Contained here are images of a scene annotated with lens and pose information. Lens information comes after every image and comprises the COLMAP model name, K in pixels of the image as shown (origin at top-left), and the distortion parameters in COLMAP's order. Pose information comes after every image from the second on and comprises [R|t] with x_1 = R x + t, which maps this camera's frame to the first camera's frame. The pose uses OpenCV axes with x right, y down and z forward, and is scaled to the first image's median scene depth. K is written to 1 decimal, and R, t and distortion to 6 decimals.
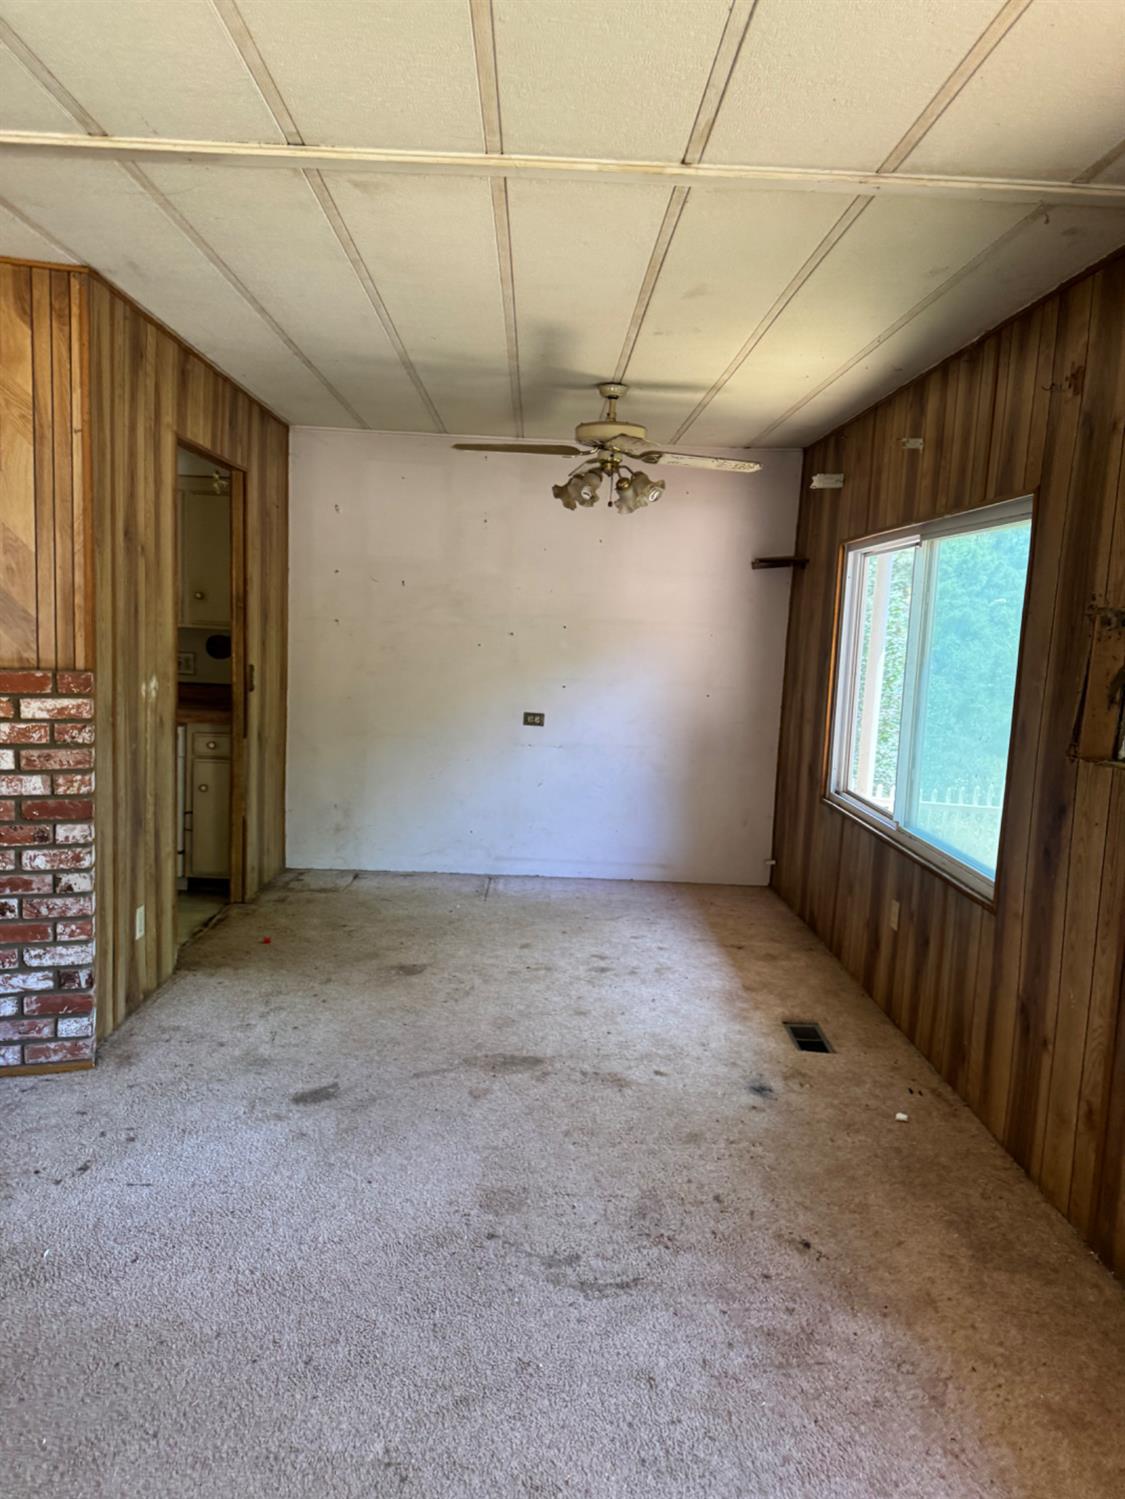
lens RADIAL K [[1084.4, 0, 557.7], [0, 1084.4, 750.1], [0, 0, 1]] dist [0.037449, -0.039773]
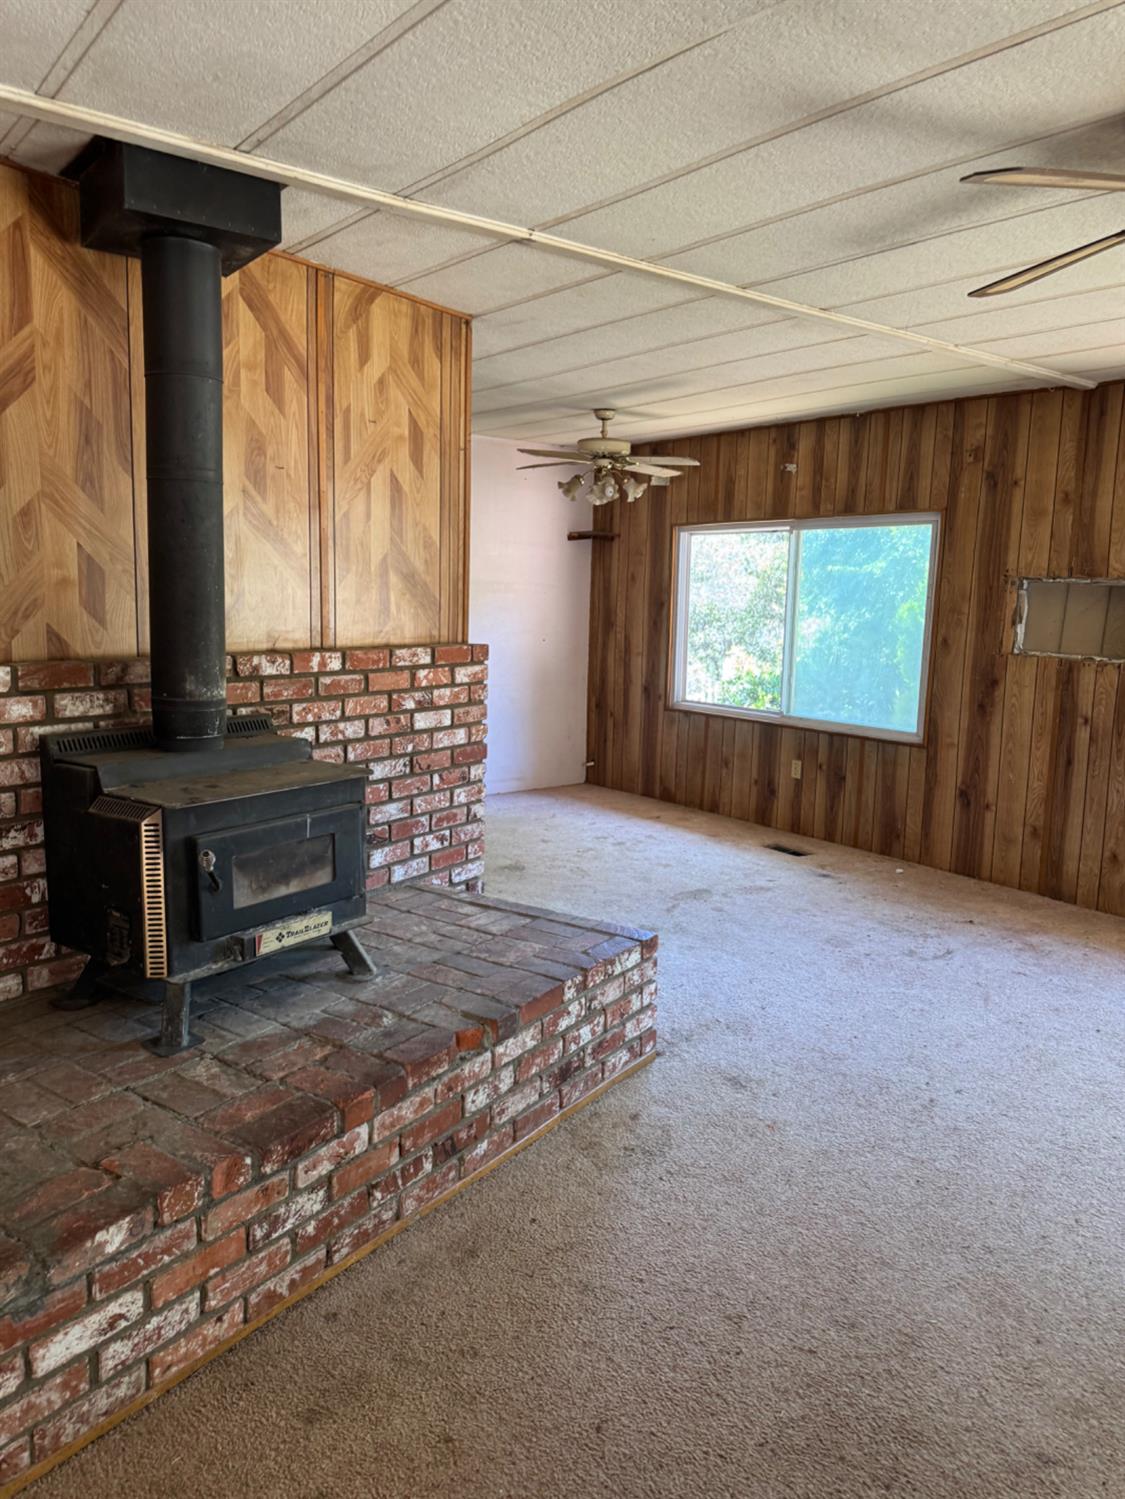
lens RADIAL K [[1066.4, 0, 534.3], [0, 1066.4, 743.5], [0, 0, 1]] dist [-0.001827, -0.004987]
pose [[0.809152, -0.115419, 0.576152, -1.117964], [0.089032, 0.993280, 0.073943, -0.042574], [-0.580815, -0.008535, 0.813991, -0.042986]]
